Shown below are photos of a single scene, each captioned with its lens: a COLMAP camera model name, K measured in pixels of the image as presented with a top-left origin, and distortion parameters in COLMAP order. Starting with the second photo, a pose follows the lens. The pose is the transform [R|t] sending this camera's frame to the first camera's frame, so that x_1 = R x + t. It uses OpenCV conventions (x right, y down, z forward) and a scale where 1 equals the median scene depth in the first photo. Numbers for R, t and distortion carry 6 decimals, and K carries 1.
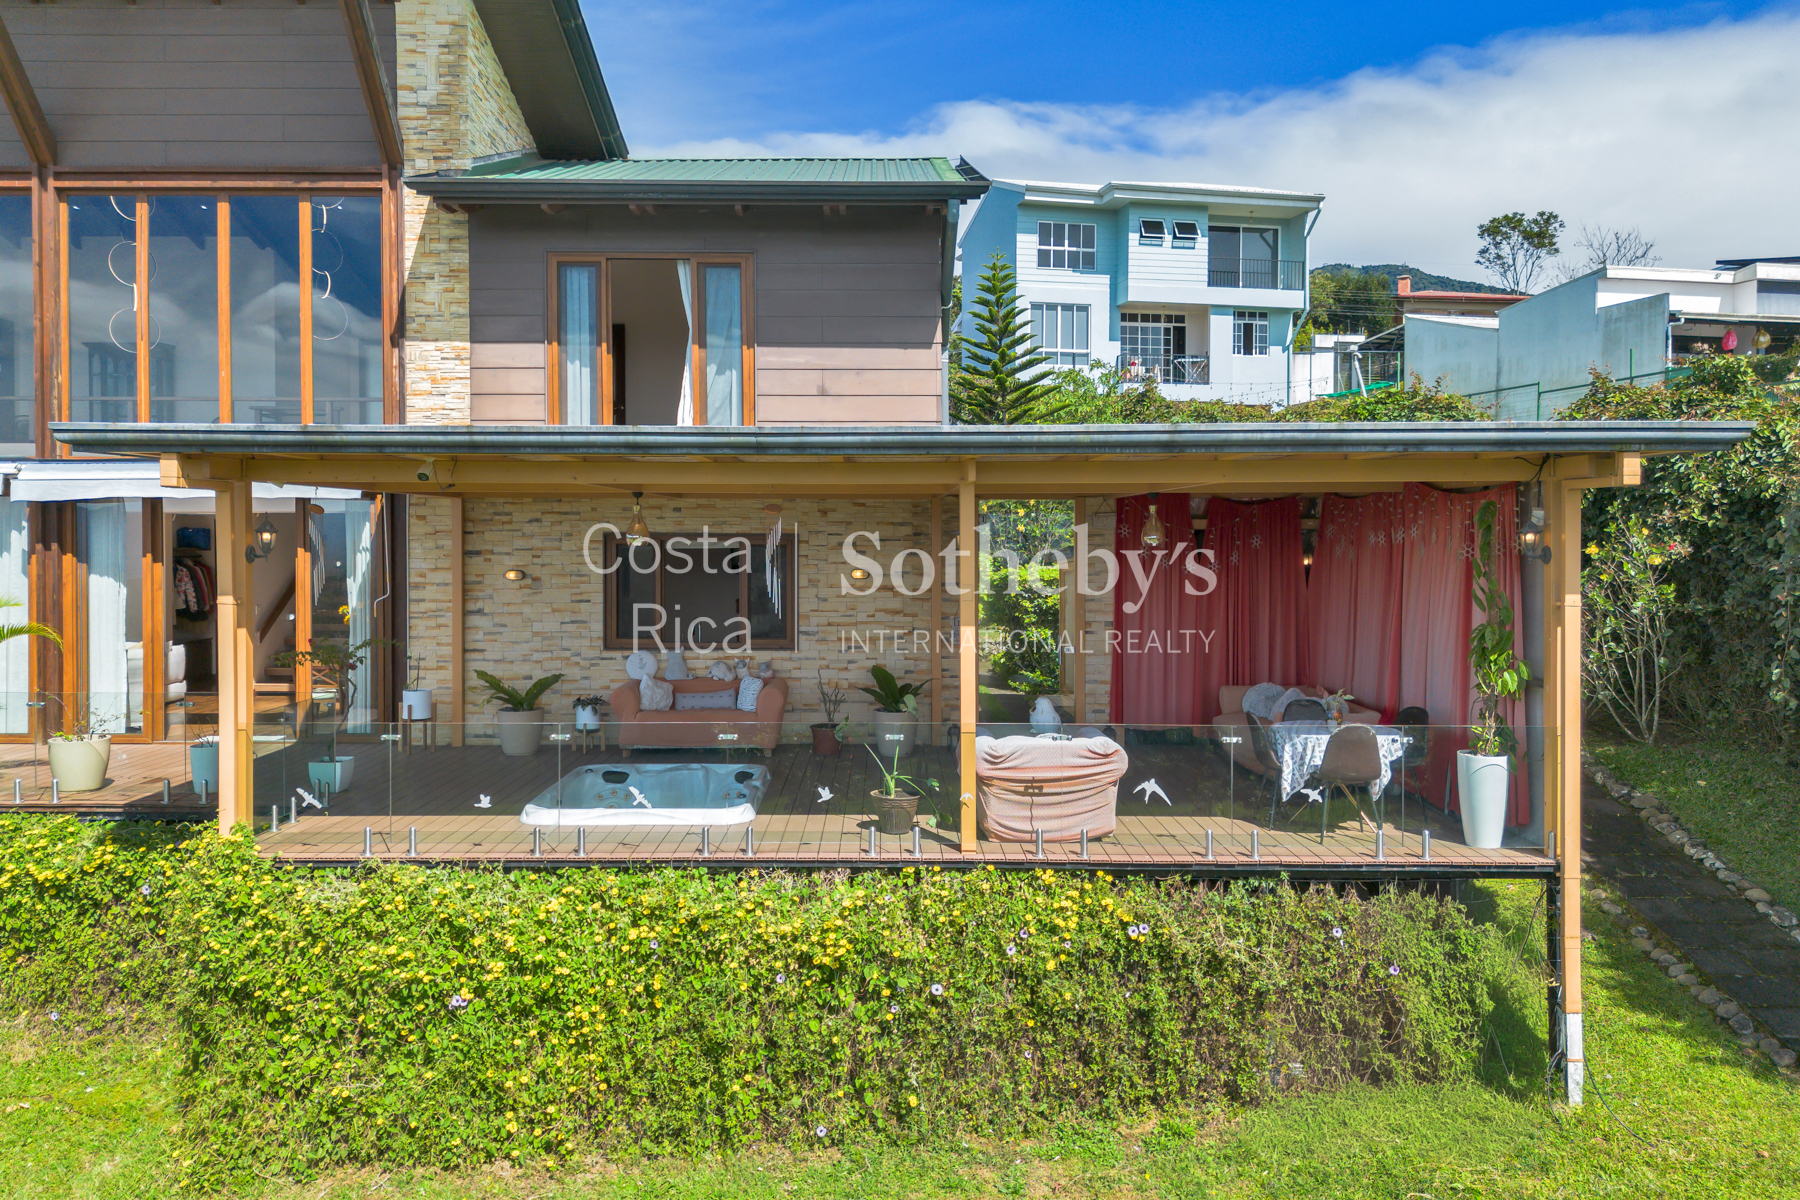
lens RADIAL K [[1300.0, 0, 895.4], [0, 1300.0, 591.0], [0, 0, 1]] dist [0.011434, -0.001273]
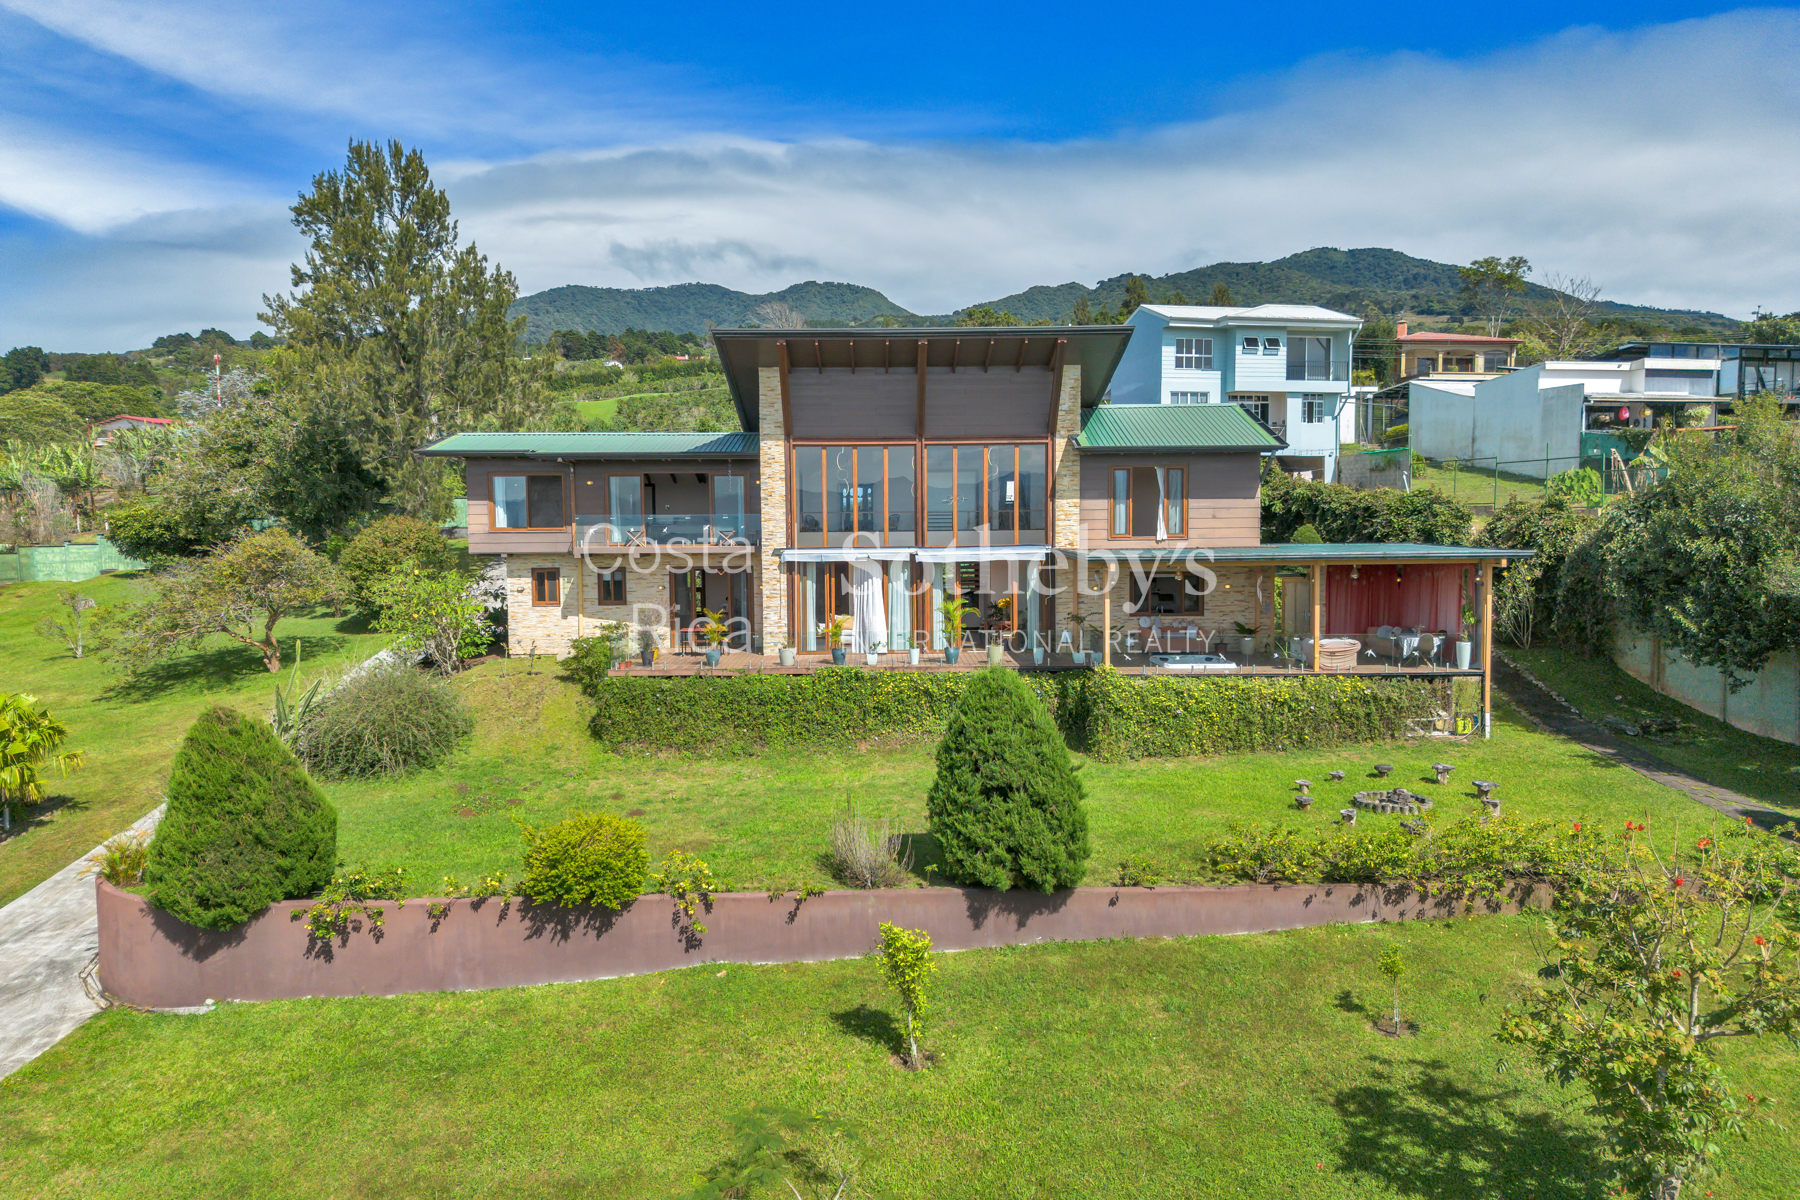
lens RADIAL K [[1180.0, 0, 944.4], [0, 1180.0, 638.6], [0, 0, 1]] dist [0.039177, -0.000367]
pose [[0.999803, -0.011365, 0.016281, -0.641298], [0.010347, 0.998066, 0.061289, -0.060469], [-0.016946, -0.061109, 0.997987, -1.392142]]
